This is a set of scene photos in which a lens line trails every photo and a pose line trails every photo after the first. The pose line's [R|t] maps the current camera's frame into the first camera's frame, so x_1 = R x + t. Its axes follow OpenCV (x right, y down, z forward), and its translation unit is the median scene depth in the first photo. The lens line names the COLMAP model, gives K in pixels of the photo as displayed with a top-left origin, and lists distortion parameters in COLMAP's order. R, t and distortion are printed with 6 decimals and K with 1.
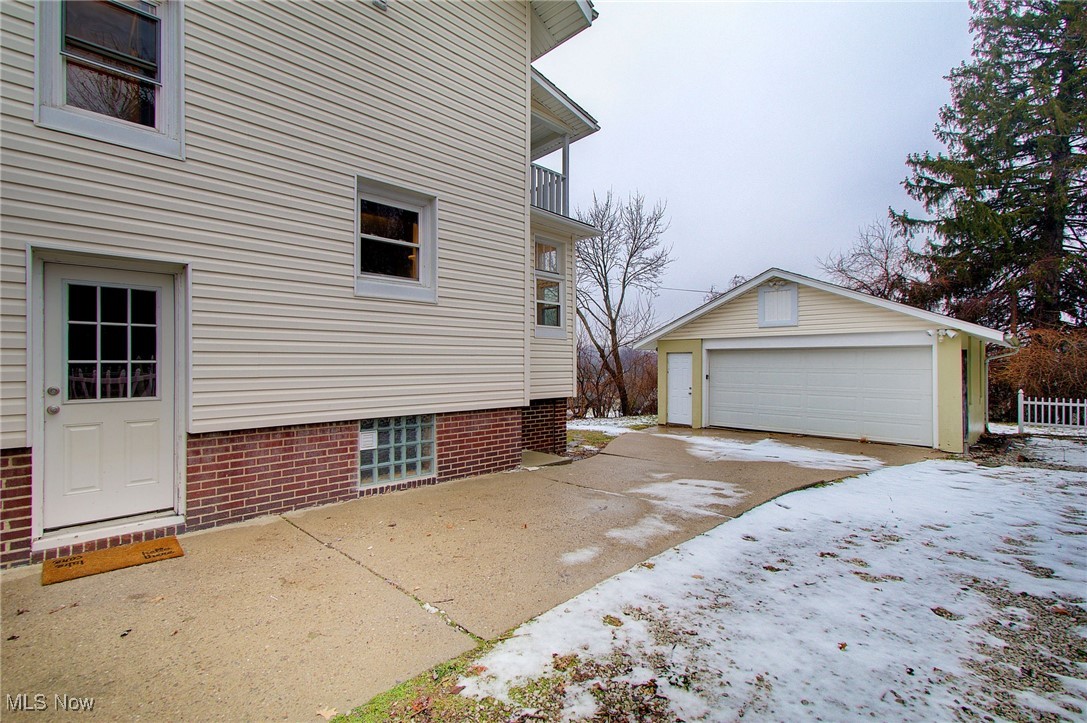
lens RADIAL K [[490.2, 0, 543.5], [0, 490.2, 361.5], [0, 0, 1]] dist [0.002227, -0.000157]
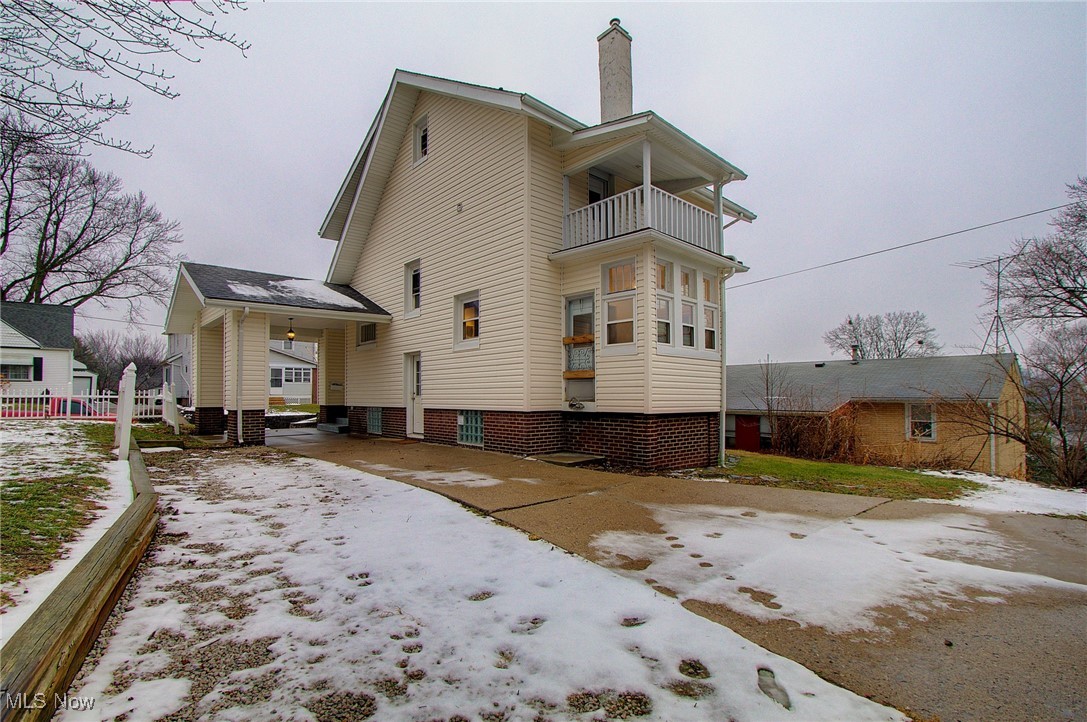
lens RADIAL K [[511.1, 0, 556.9], [0, 511.1, 362.6], [0, 0, 1]] dist [0.010550, 0.000334]
pose [[-0.029502, -0.068169, -0.997237, 0.415020], [0.004012, 0.997656, -0.068316, 0.015858], [0.999557, -0.006016, -0.029159, 0.339914]]
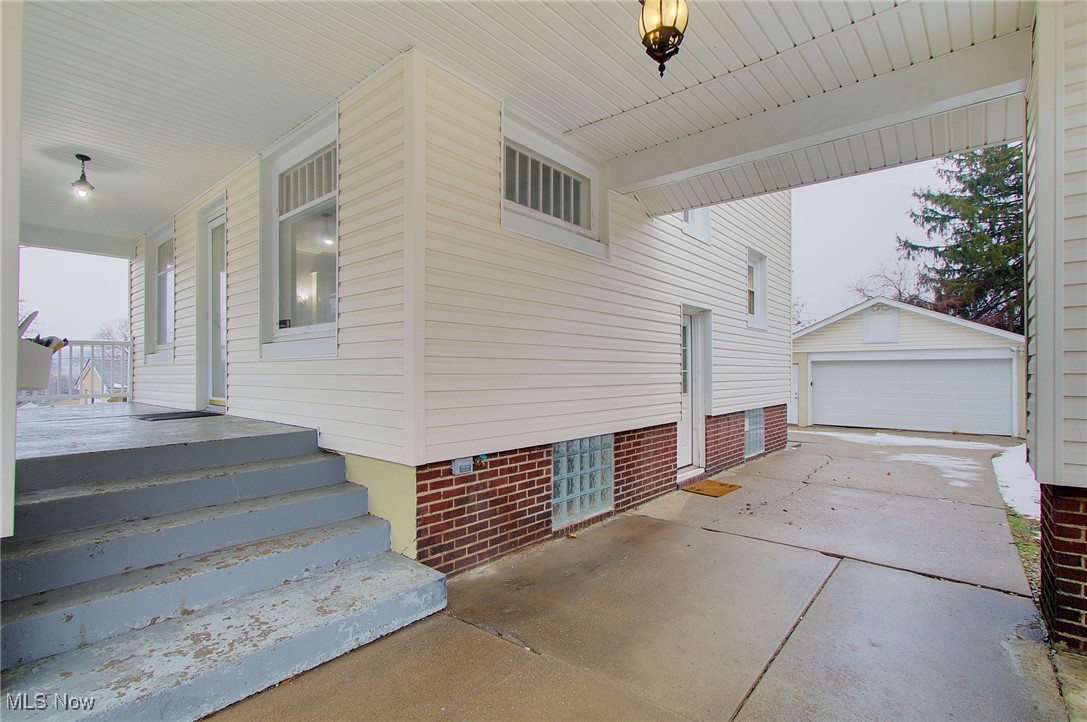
lens RADIAL K [[511.1, 0, 556.9], [0, 511.1, 362.6], [0, 0, 1]] dist [0.010550, 0.000334]
pose [[0.994709, -0.001569, 0.102717, -0.249932], [0.003588, 0.999804, -0.019467, 0.000625], [-0.102667, 0.019732, 0.994520, -0.109455]]
